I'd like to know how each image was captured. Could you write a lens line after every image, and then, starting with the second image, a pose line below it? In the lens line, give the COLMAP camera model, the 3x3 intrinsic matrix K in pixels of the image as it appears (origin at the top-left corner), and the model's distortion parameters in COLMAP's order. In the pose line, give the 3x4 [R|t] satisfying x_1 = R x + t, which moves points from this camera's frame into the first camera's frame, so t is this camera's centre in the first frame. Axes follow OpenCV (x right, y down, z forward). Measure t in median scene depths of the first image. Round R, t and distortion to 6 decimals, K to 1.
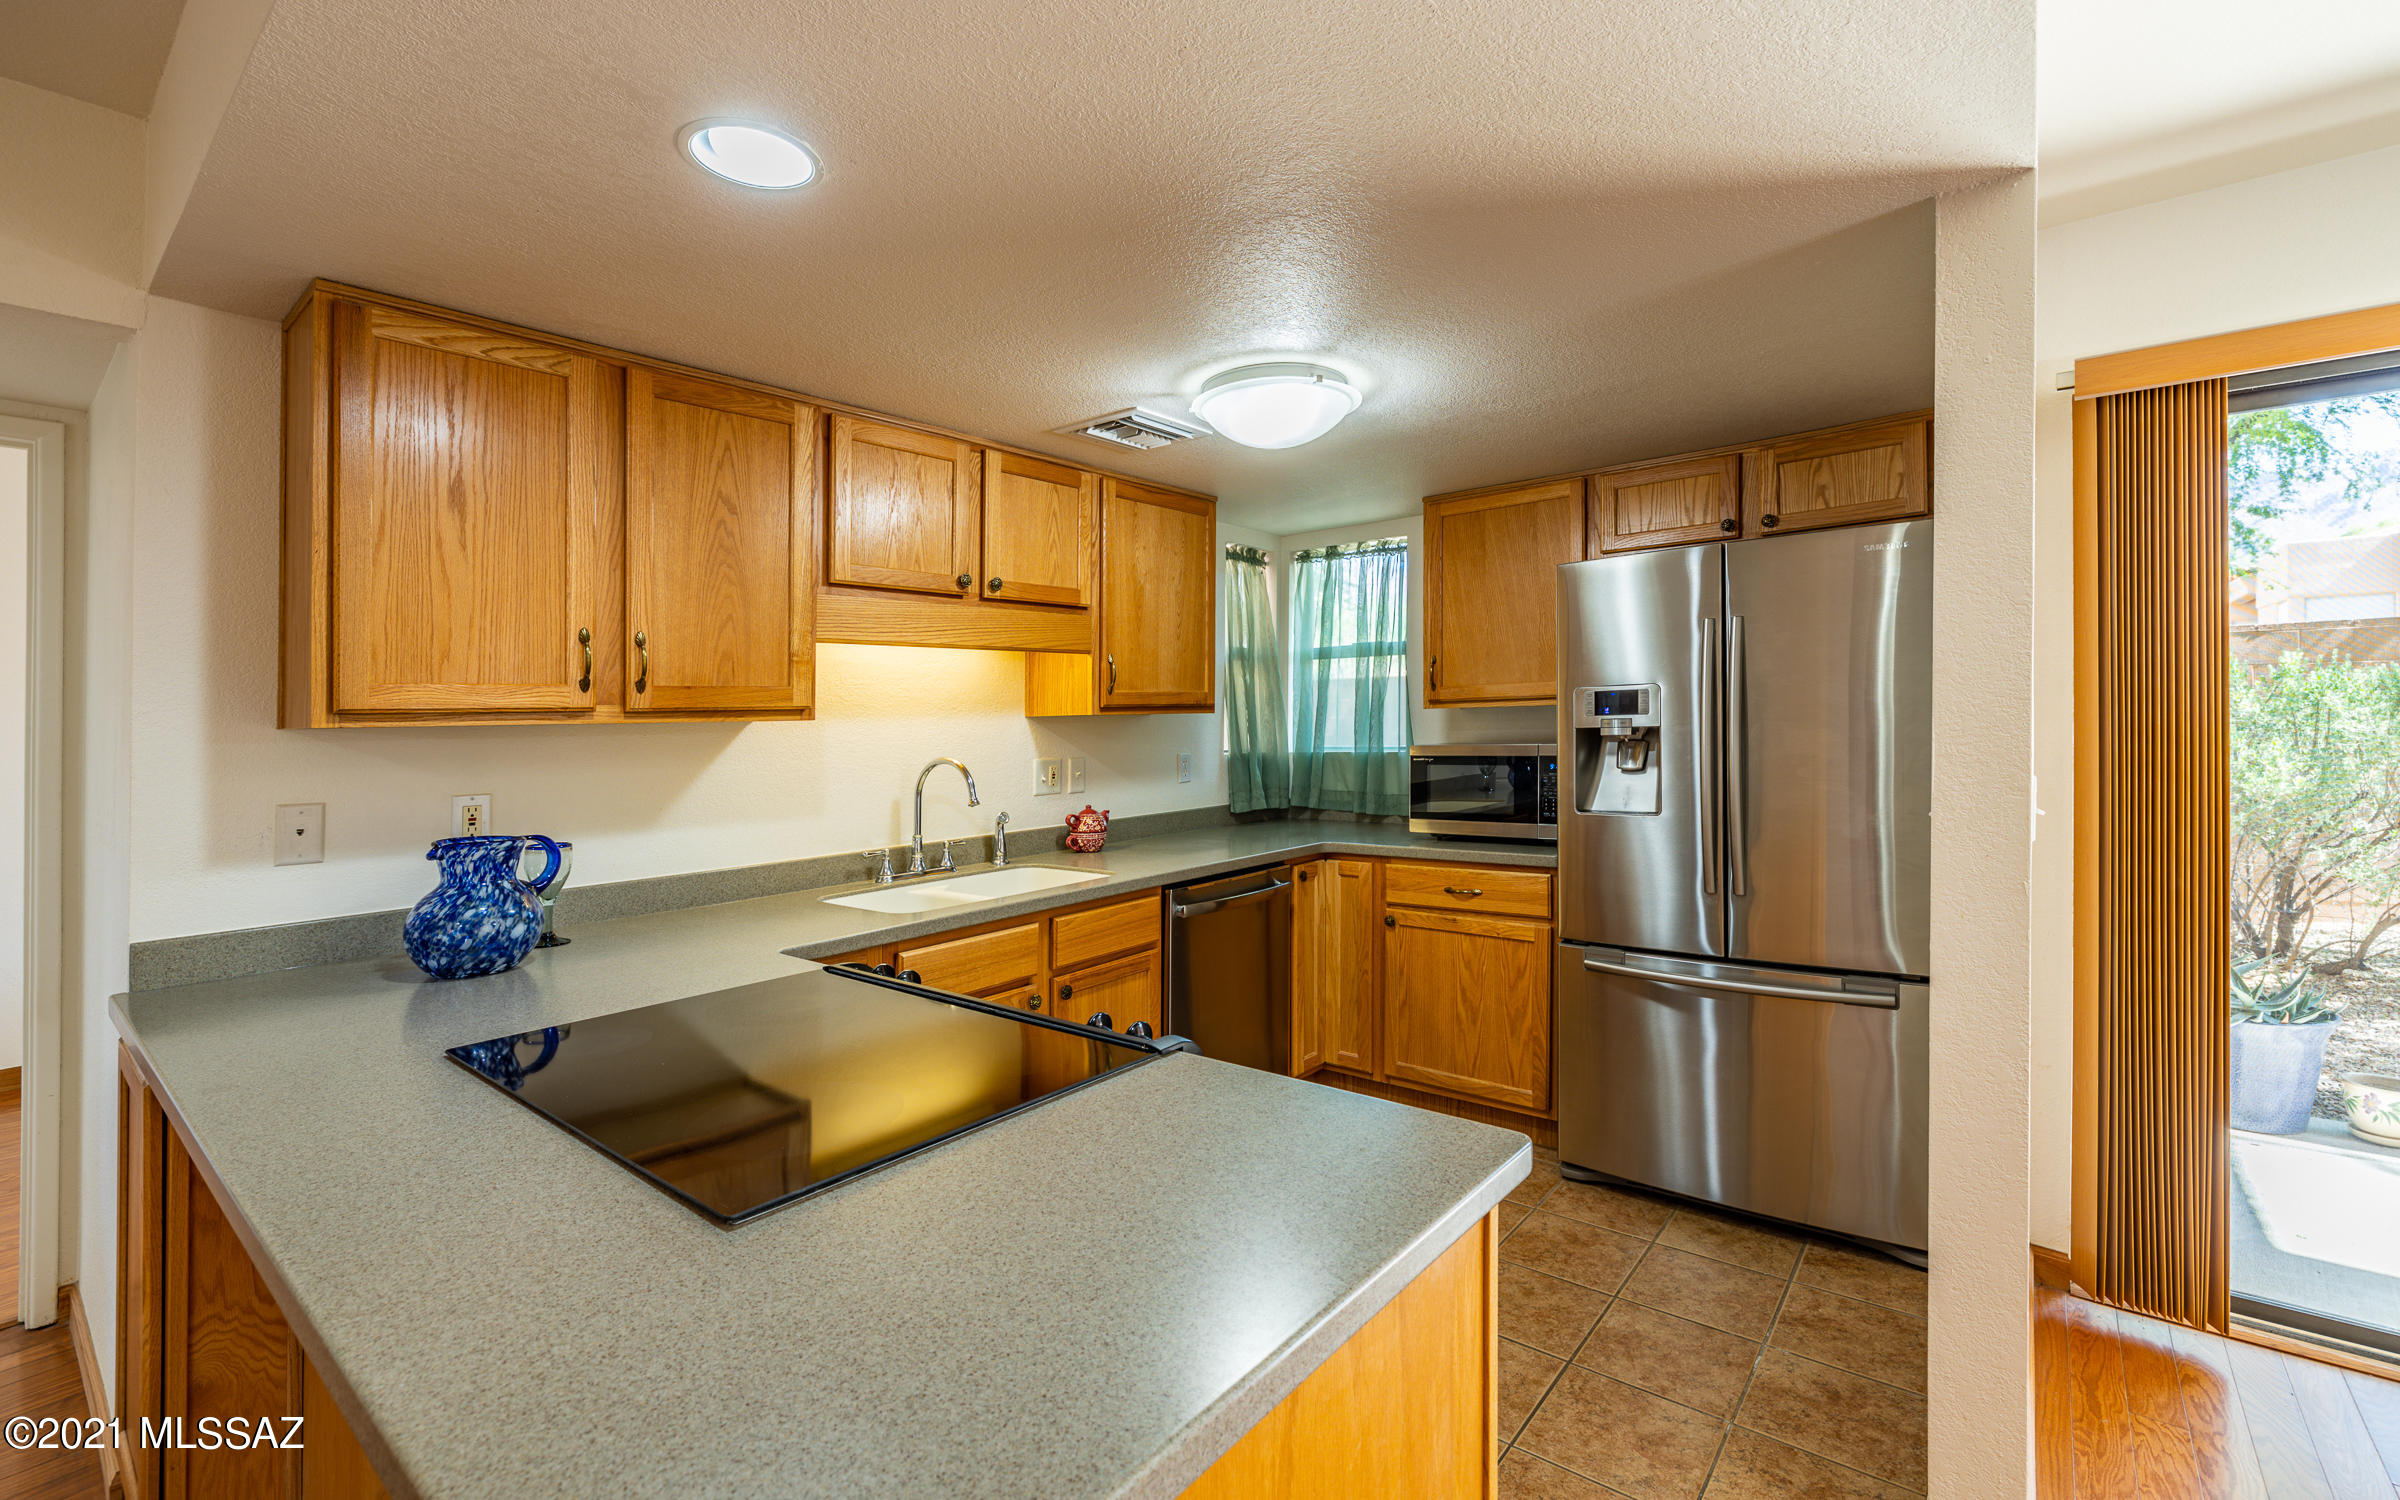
lens RADIAL K [[1029.6, 0, 1199.5], [0, 1029.6, 710.1], [0, 0, 1]] dist [-0.000679, -0.000457]
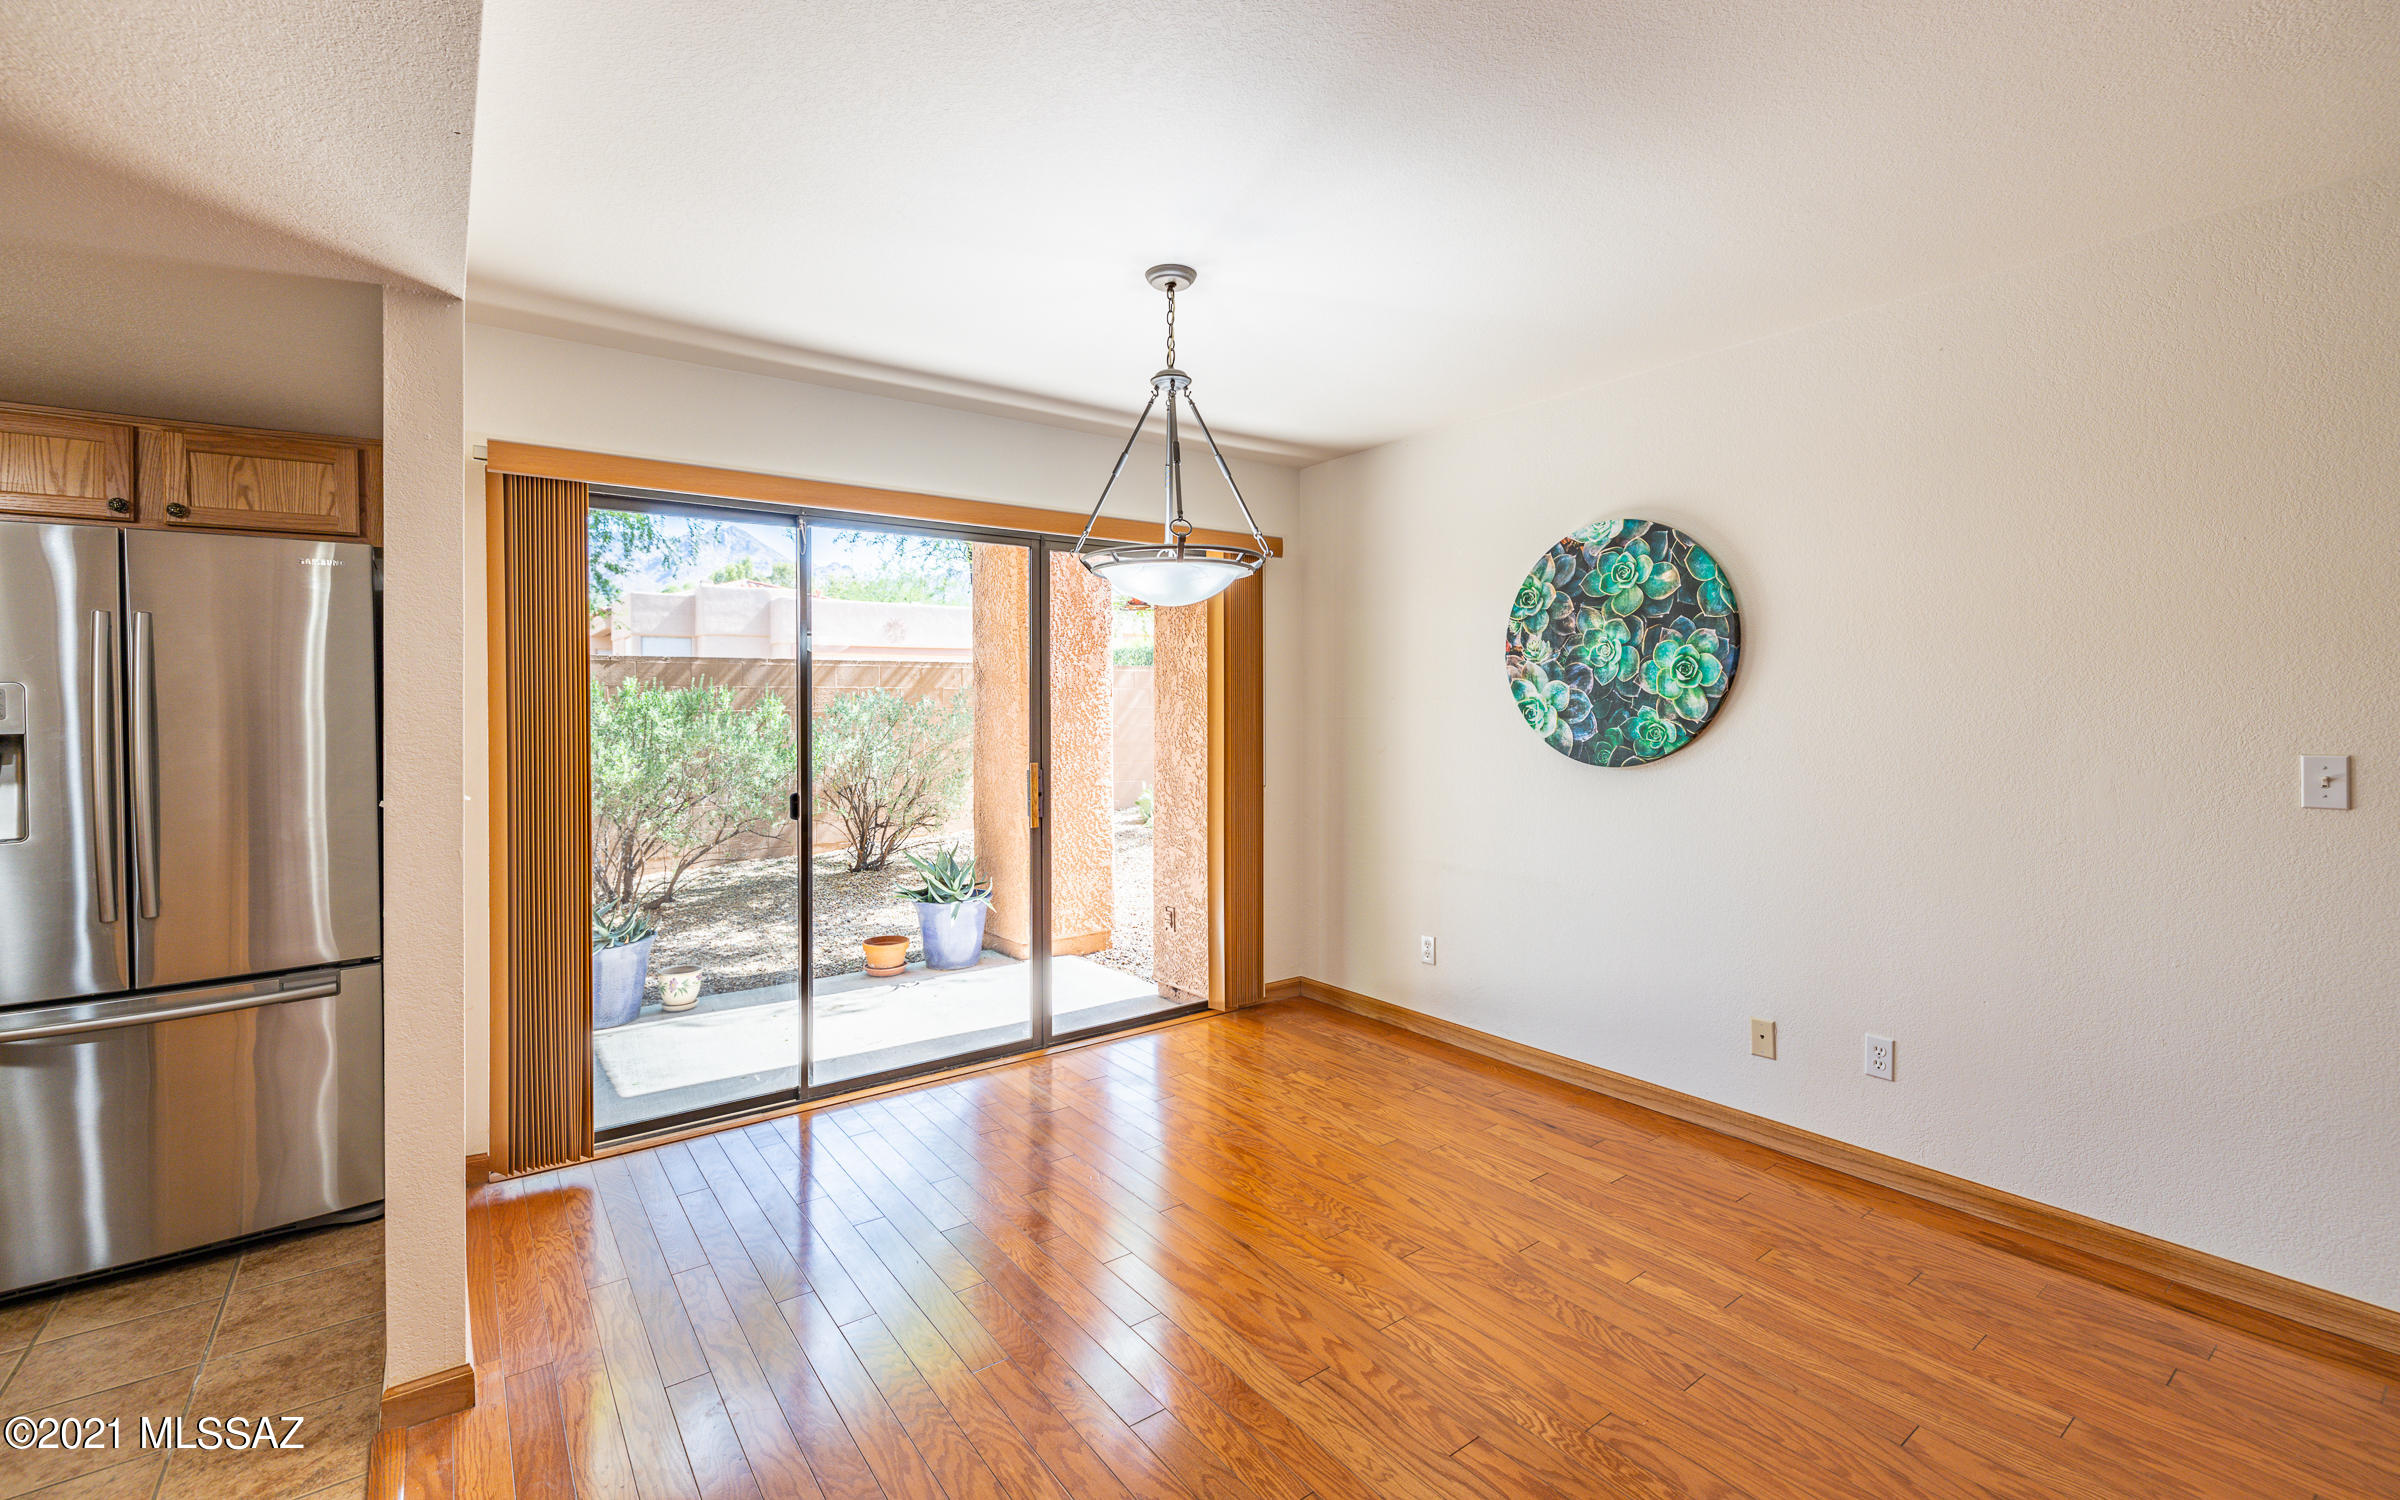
lens RADIAL K [[1029.6, 0, 1210.2], [0, 1029.6, 747.2], [0, 0, 1]] dist [-0.000679, -0.000457]
pose [[0.243438, -0.018755, 0.969735, -0.113632], [-0.006291, 0.999761, 0.020915, 0.002819], [-0.969896, -0.011192, 0.243262, -0.118217]]
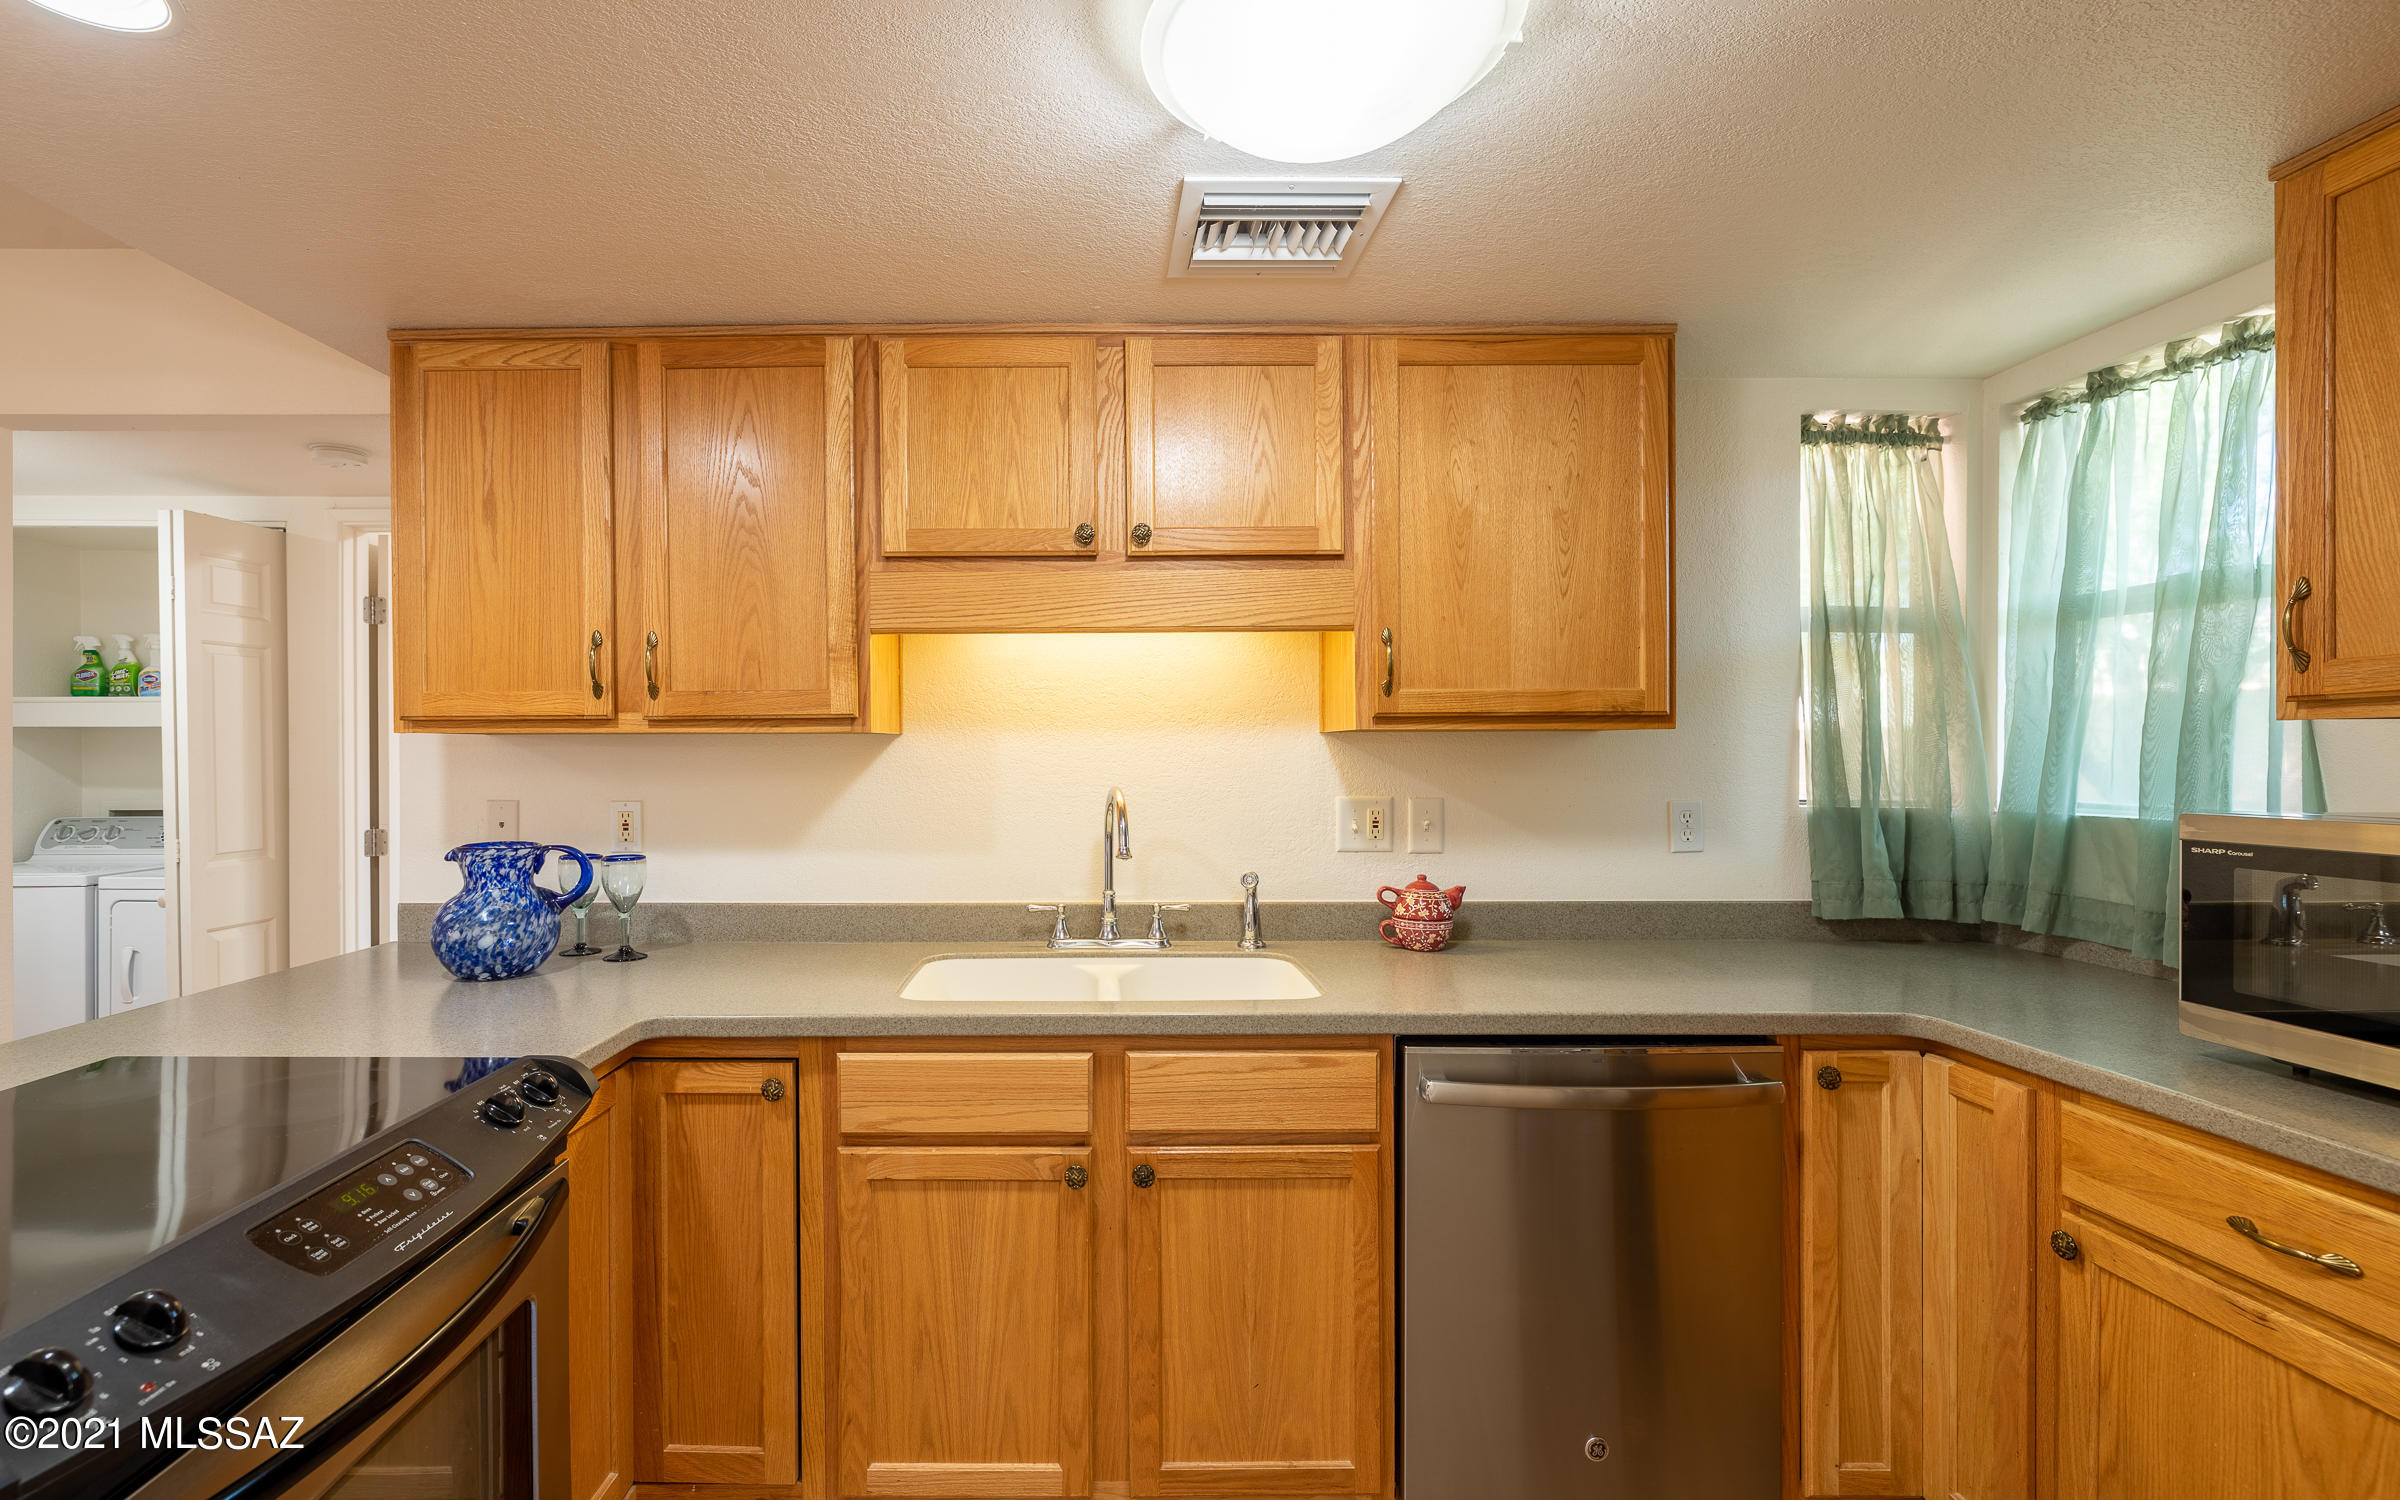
lens RADIAL K [[1029.6, 0, 1203.1], [0, 1029.6, 731.1], [0, 0, 1]] dist [-0.000679, -0.000457]
pose [[0.633085, 0.004291, -0.774070, 0.326908], [-0.005377, 0.999985, 0.001146, 0.005703], [0.774063, 0.003437, 0.633099, 0.561767]]
